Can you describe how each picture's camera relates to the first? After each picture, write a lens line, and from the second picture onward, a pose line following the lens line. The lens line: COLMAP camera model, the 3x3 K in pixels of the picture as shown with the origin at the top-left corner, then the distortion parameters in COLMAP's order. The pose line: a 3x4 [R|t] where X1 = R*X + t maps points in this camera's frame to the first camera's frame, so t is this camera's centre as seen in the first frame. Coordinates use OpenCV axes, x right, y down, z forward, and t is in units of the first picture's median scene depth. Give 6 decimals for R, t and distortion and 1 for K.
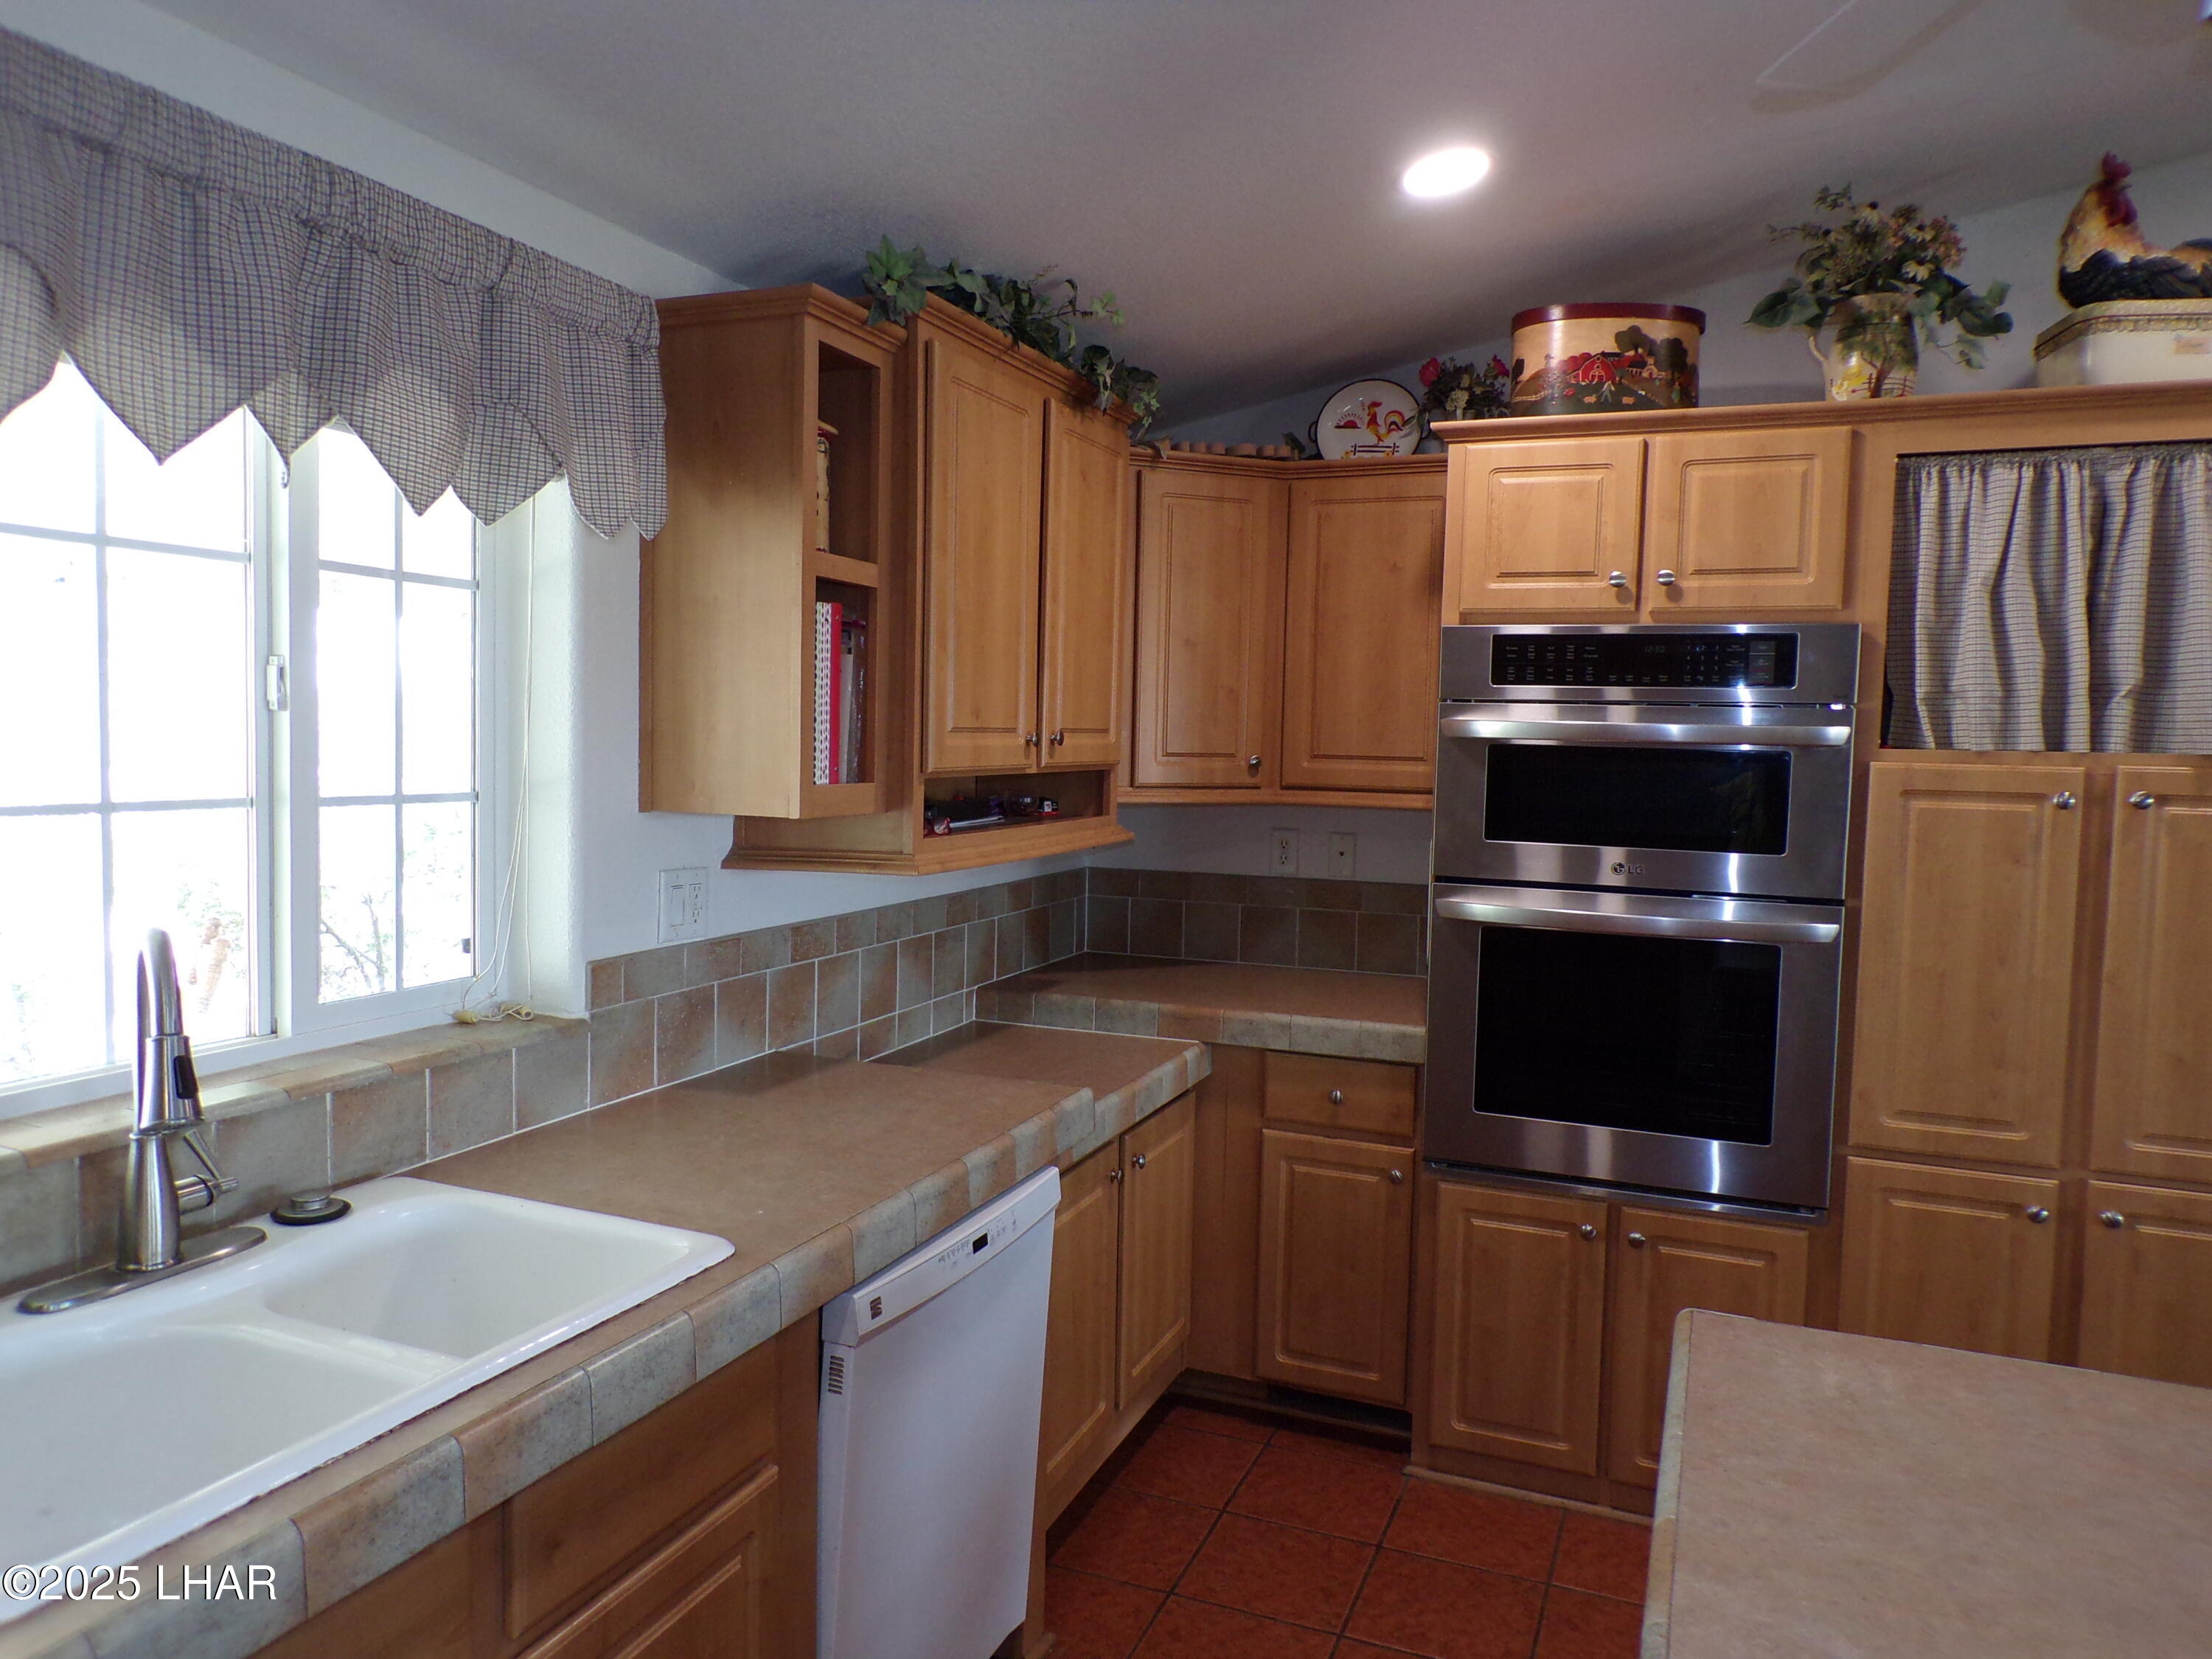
lens RADIAL K [[1430.9, 0, 1114.0], [0, 1430.9, 835.9], [0, 0, 1]] dist [-0.003993, -0.000443]
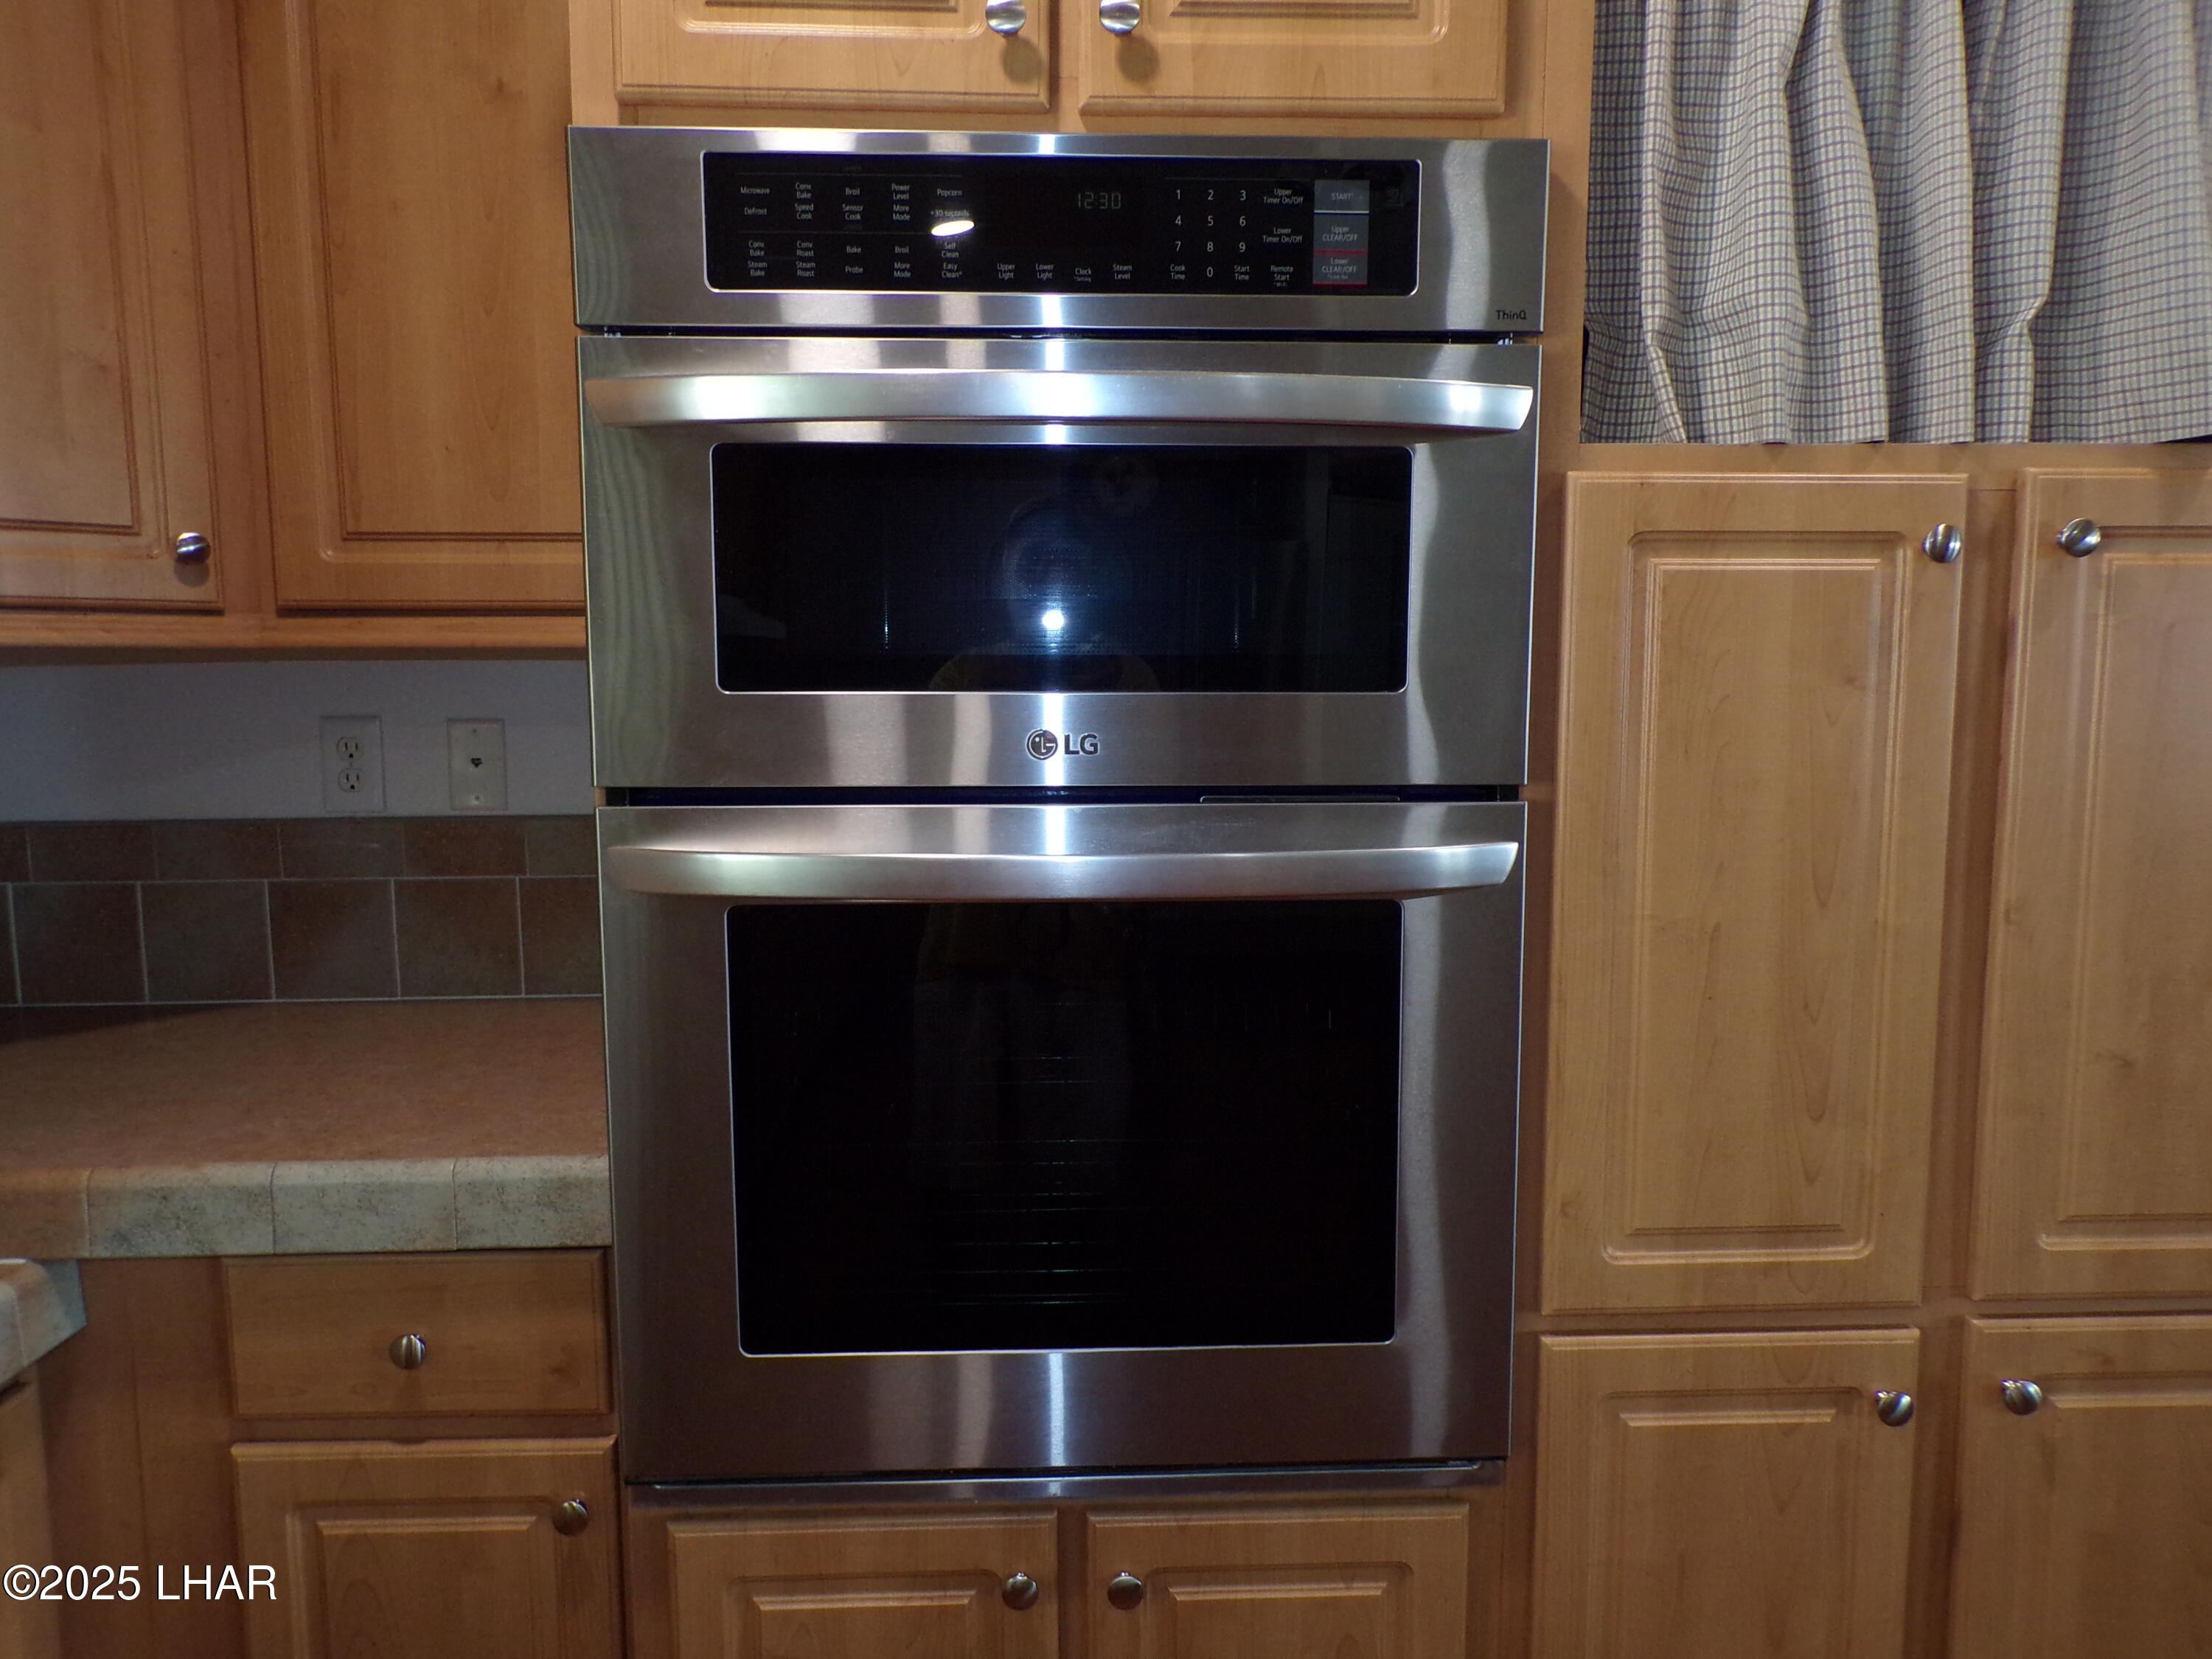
lens RADIAL K [[1430.9, 0, 1114.0], [0, 1430.9, 835.9], [0, 0, 1]] dist [-0.003993, -0.000443]
pose [[0.900749, -0.070349, 0.428605, 0.181228], [0.050036, 0.997033, 0.058492, 0.024957], [-0.431449, -0.031240, 0.901596, 0.582914]]
